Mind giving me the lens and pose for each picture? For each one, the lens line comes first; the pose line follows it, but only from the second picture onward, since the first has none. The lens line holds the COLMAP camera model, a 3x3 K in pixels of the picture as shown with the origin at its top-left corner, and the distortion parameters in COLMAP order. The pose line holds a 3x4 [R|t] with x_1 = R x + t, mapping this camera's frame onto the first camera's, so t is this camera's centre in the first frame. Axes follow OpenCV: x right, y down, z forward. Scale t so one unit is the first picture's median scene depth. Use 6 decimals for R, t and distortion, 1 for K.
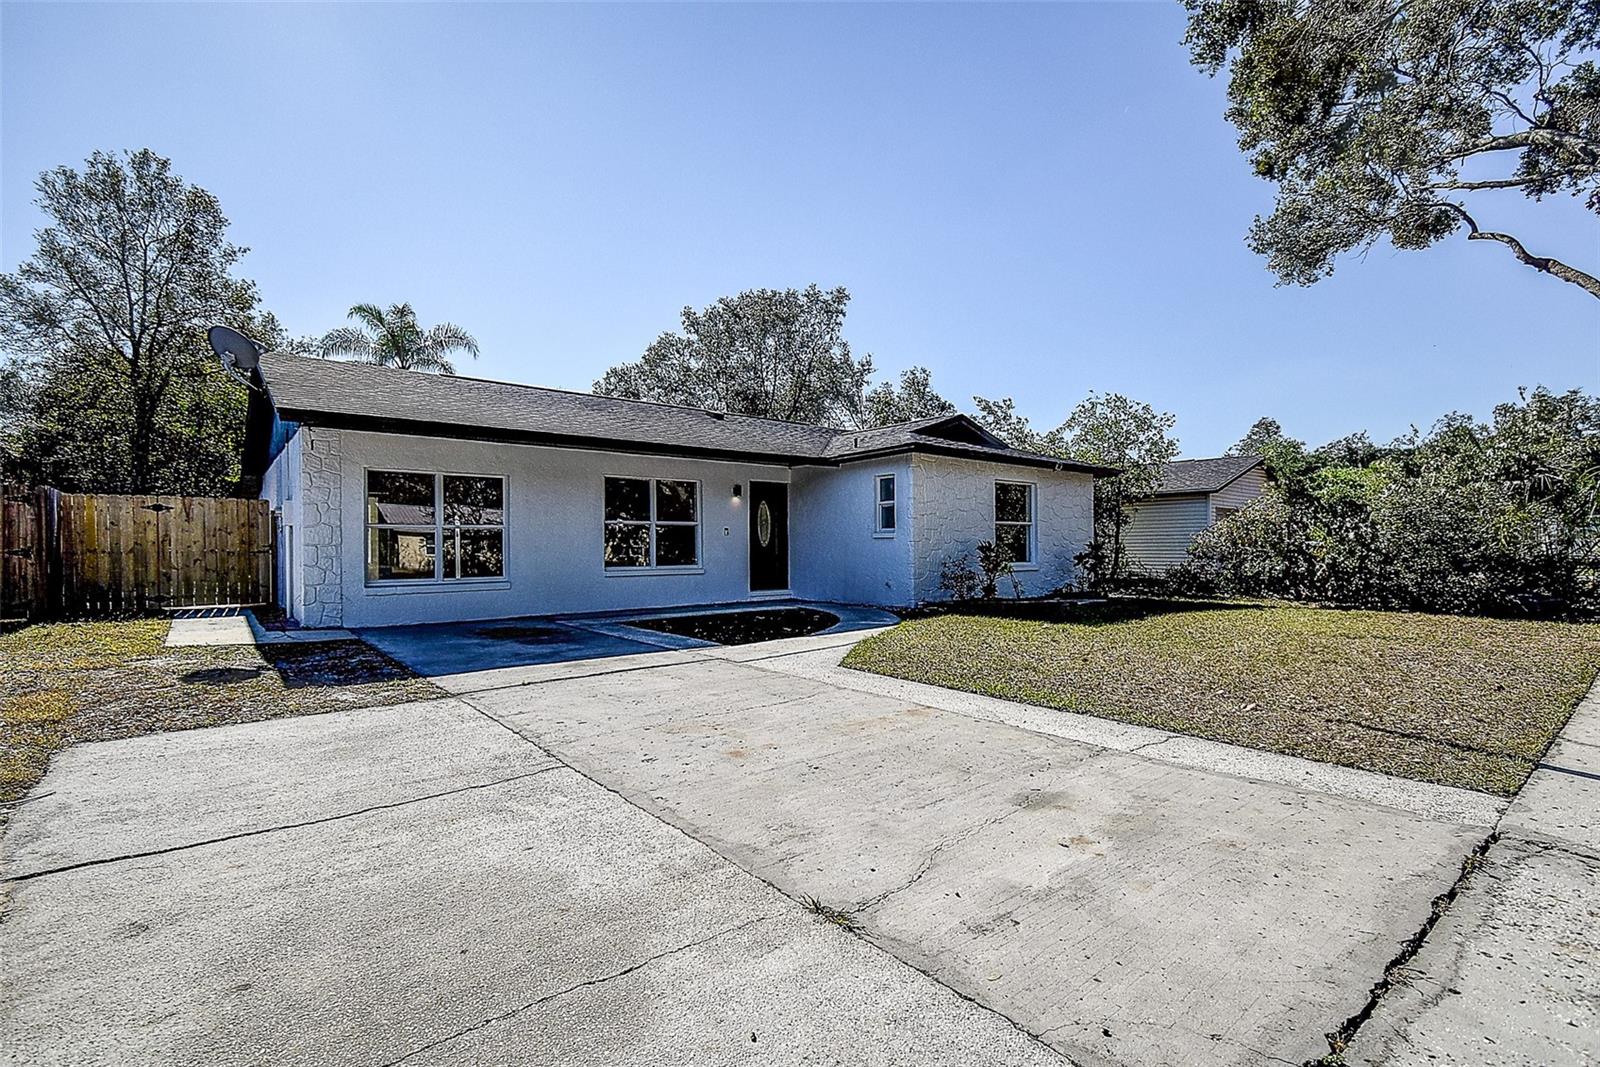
lens RADIAL K [[721.5, 0, 791.6], [0, 721.5, 538.2], [0, 0, 1]] dist [0.012266, -0.010057]
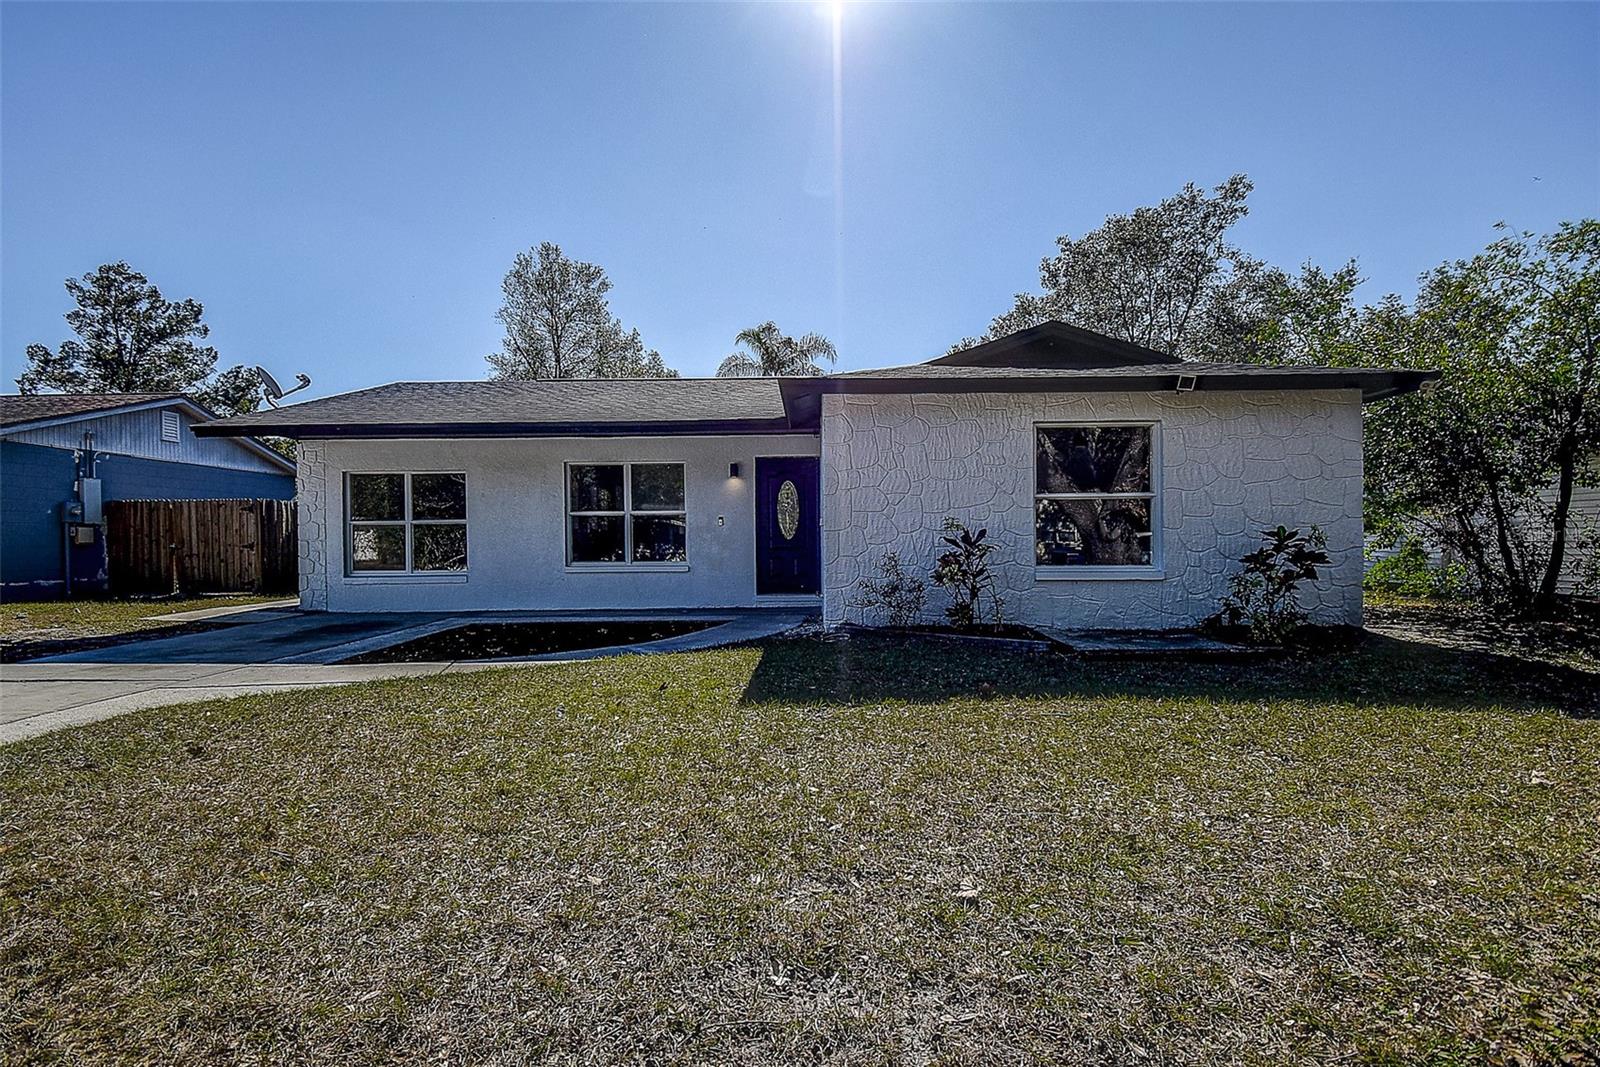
lens RADIAL K [[721.5, 0, 803.1], [0, 721.5, 541.2], [0, 0, 1]] dist [0.012266, -0.010057]
pose [[0.760366, -0.002217, -0.649491, 0.505825], [0.009476, 0.999926, 0.007680, 0.007485], [0.649425, -0.011994, 0.760331, 0.433652]]
